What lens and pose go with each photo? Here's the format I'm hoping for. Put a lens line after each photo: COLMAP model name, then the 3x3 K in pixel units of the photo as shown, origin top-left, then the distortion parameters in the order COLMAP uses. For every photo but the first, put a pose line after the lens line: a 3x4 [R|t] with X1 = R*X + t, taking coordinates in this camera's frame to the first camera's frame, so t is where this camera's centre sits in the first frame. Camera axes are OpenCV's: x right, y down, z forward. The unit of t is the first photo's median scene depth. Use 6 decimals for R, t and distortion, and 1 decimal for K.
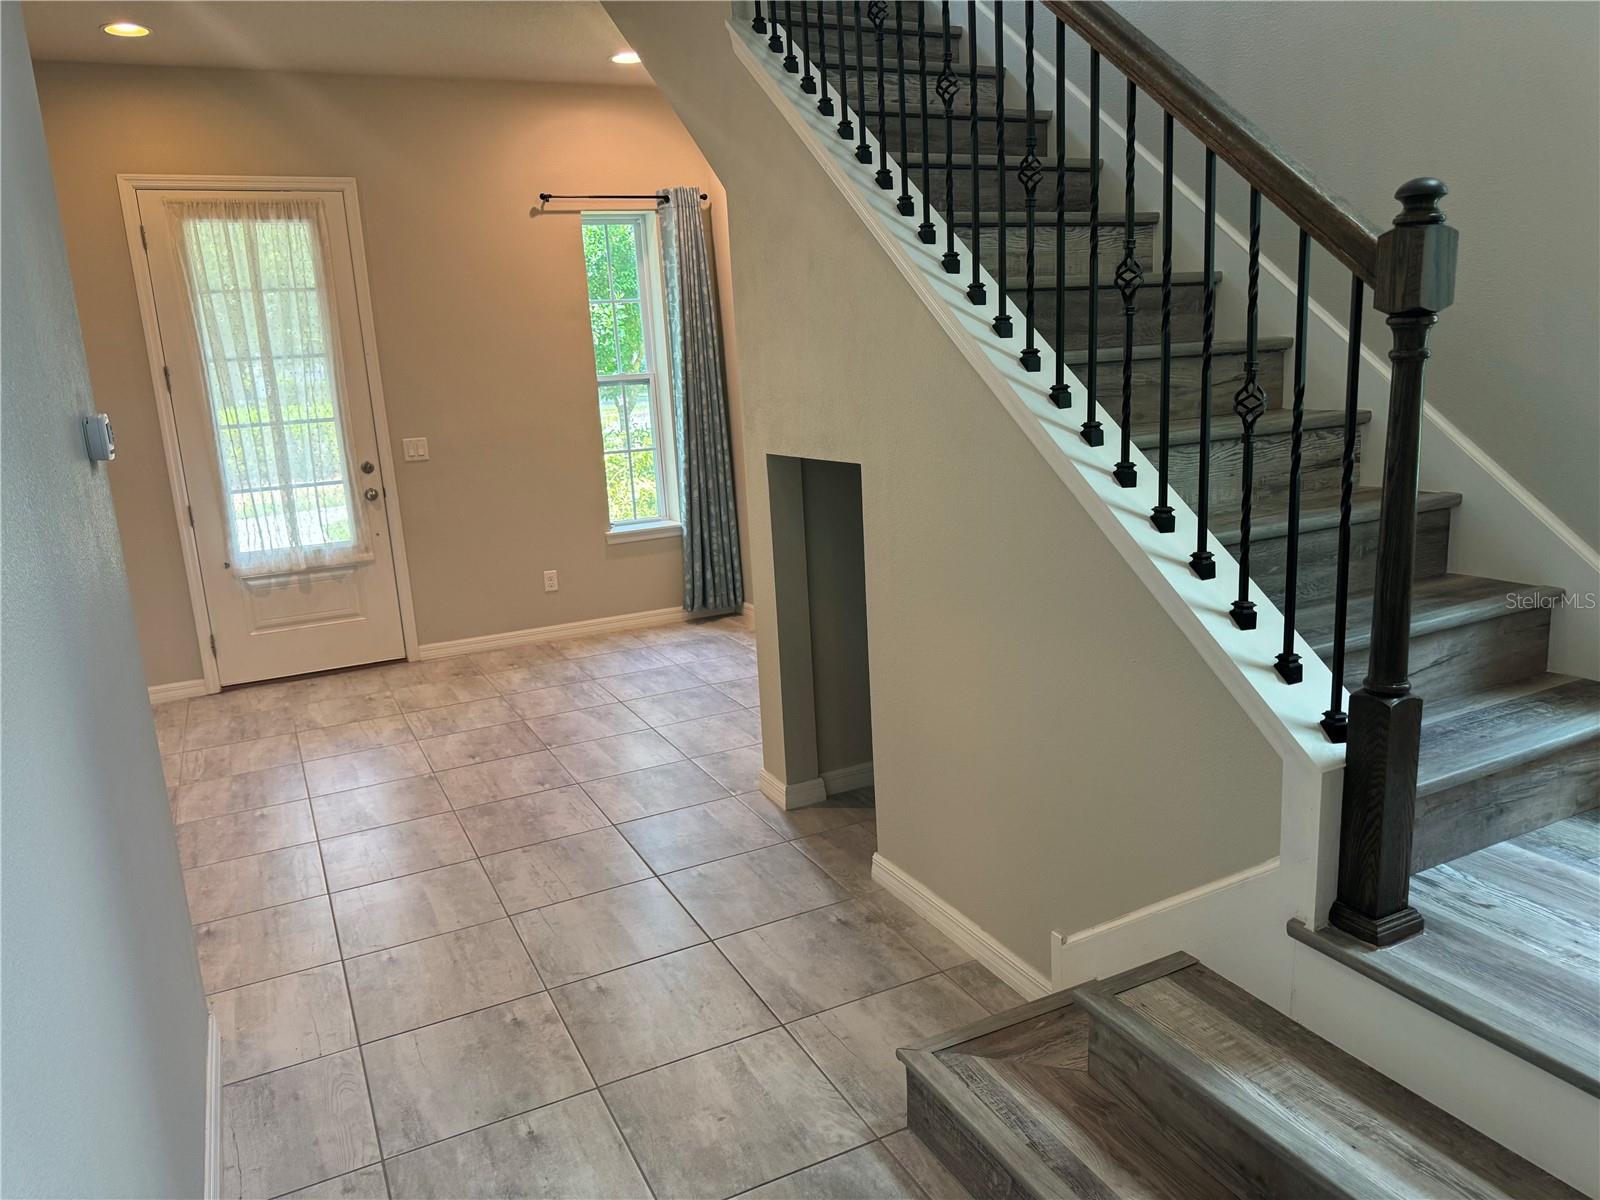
lens RADIAL K [[1119.5, 0, 800.0], [0, 1119.5, 600.0], [0, 0, 1]] dist [0.073954, -0.095667]
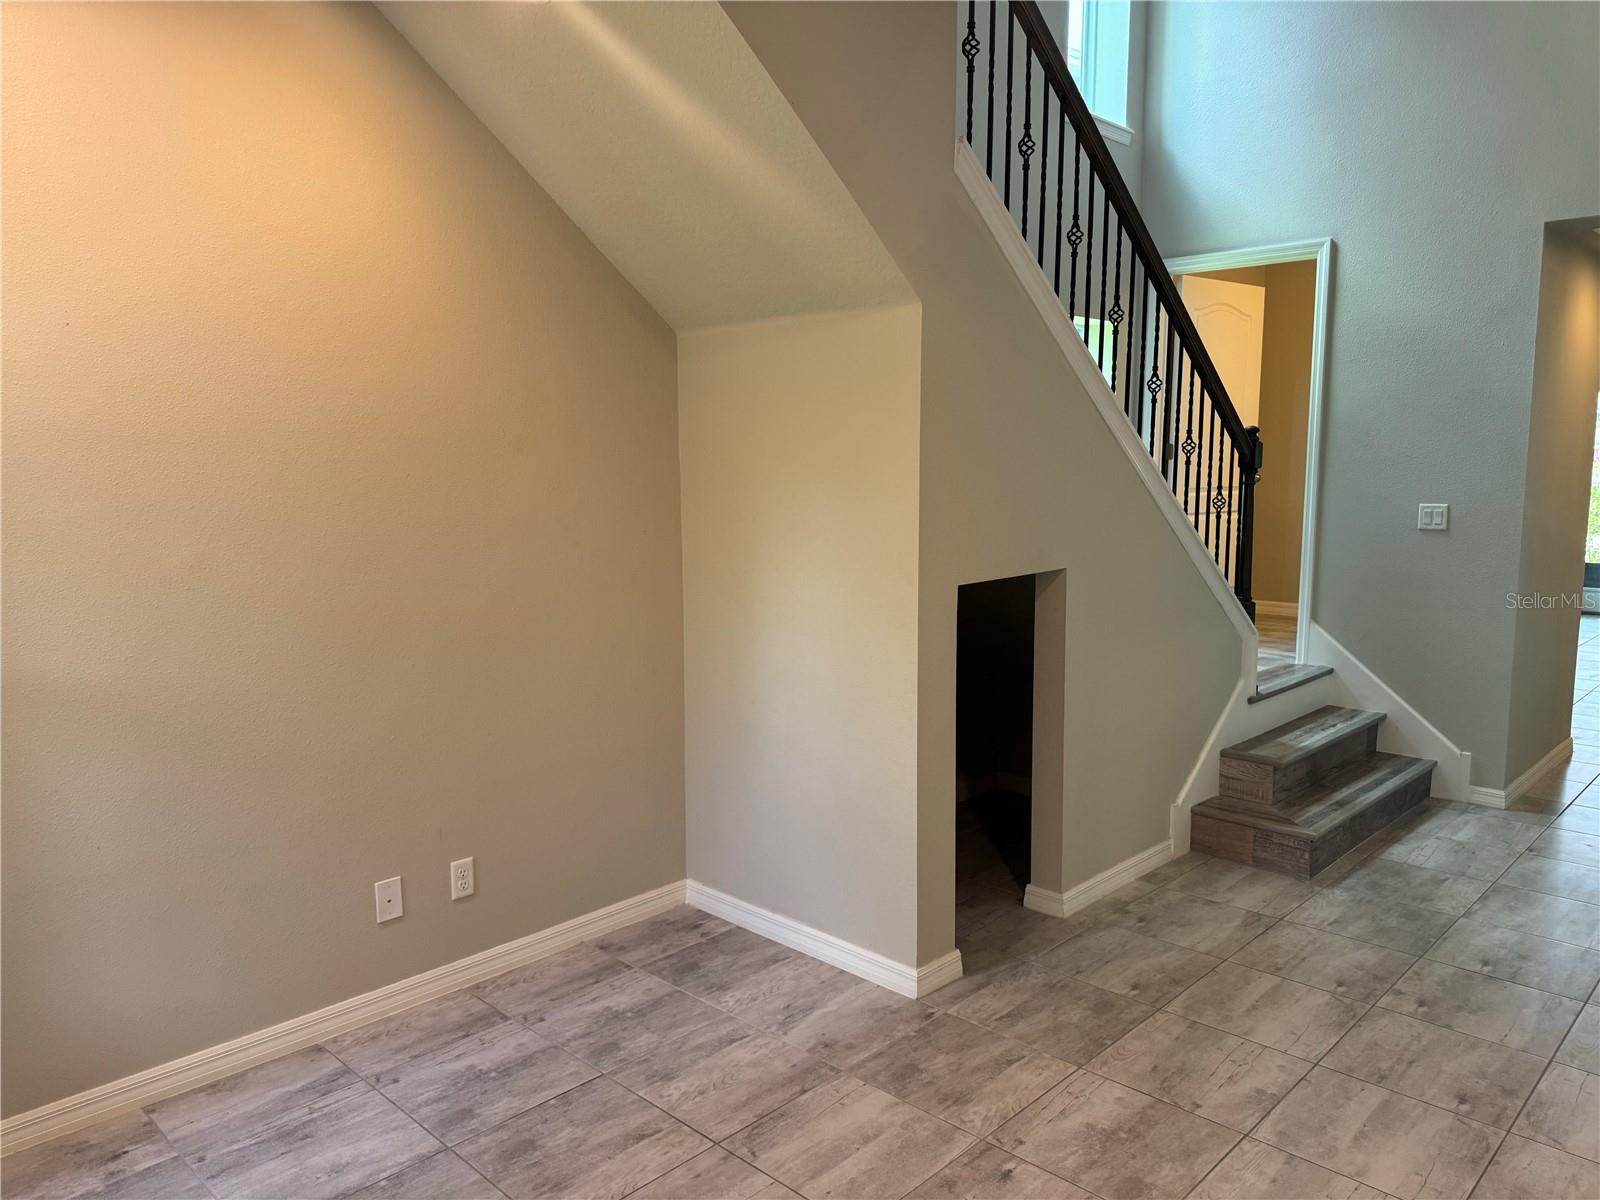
lens RADIAL K [[1119.5, 0, 800.0], [0, 1119.5, 600.0], [0, 0, 1]] dist [0.073954, -0.095667]
pose [[-0.328247, -0.056422, 0.942905, -1.121476], [0.232017, 0.962818, 0.138384, -0.361801], [-0.915654, 0.264195, -0.302951, 1.803197]]
